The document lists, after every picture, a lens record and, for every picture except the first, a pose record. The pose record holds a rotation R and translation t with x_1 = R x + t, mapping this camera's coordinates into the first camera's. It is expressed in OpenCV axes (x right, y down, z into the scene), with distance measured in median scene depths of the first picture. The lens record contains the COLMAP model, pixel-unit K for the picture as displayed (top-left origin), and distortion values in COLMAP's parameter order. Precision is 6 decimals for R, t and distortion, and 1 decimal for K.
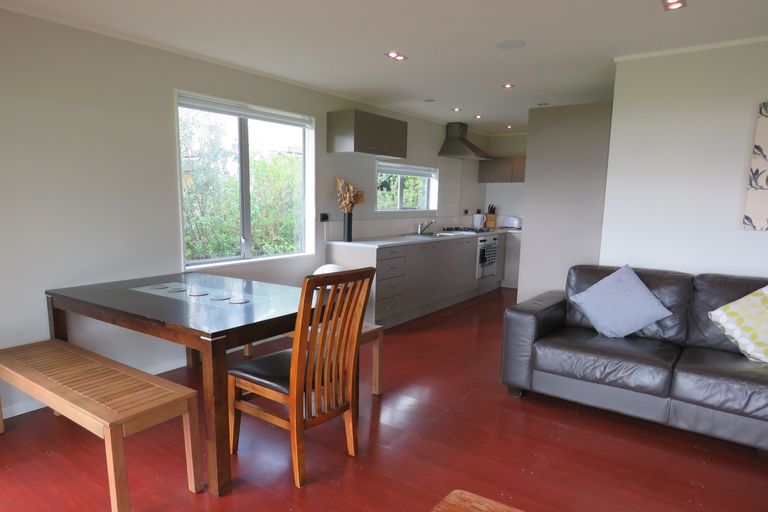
lens RADIAL K [[490.9, 0, 385.8], [0, 490.9, 270.9], [0, 0, 1]] dist [0.020127, 0.002160]
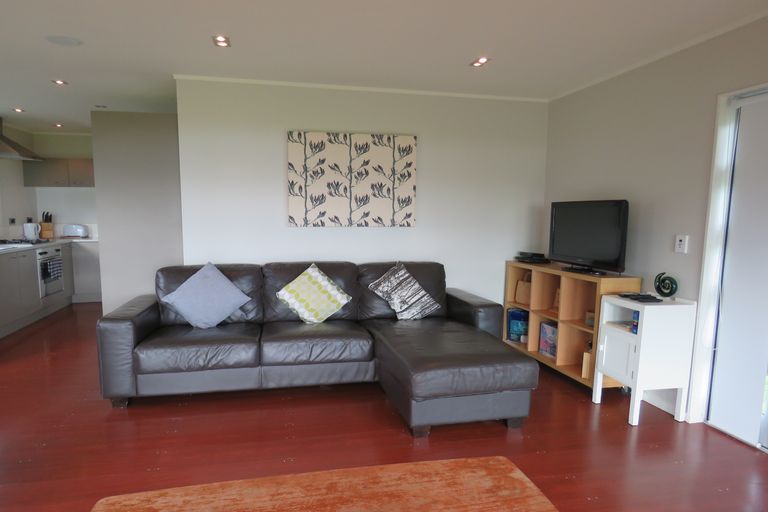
lens RADIAL K [[489.5, 0, 372.0], [0, 489.5, 260.3], [0, 0, 1]] dist [-0.005083, -0.001203]
pose [[0.688691, -0.088989, 0.719574, -0.061583], [0.112520, 0.993534, 0.015178, 0.009201], [-0.716271, 0.070513, 0.694250, -0.037627]]
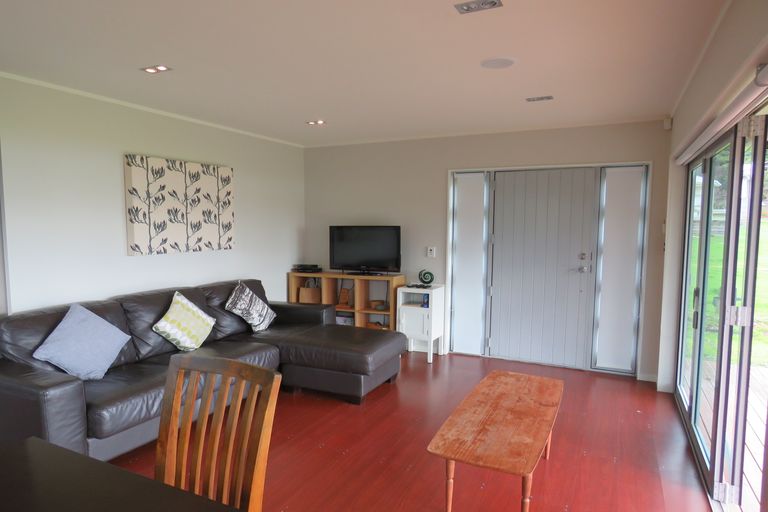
lens RADIAL K [[489.5, 0, 372.0], [0, 489.5, 260.3], [0, 0, 1]] dist [-0.005083, -0.001203]
pose [[-0.130704, -0.096067, 0.986756, -0.516062], [0.142315, 0.983168, 0.114569, -0.120973], [-0.981154, 0.155405, -0.114832, 0.545384]]
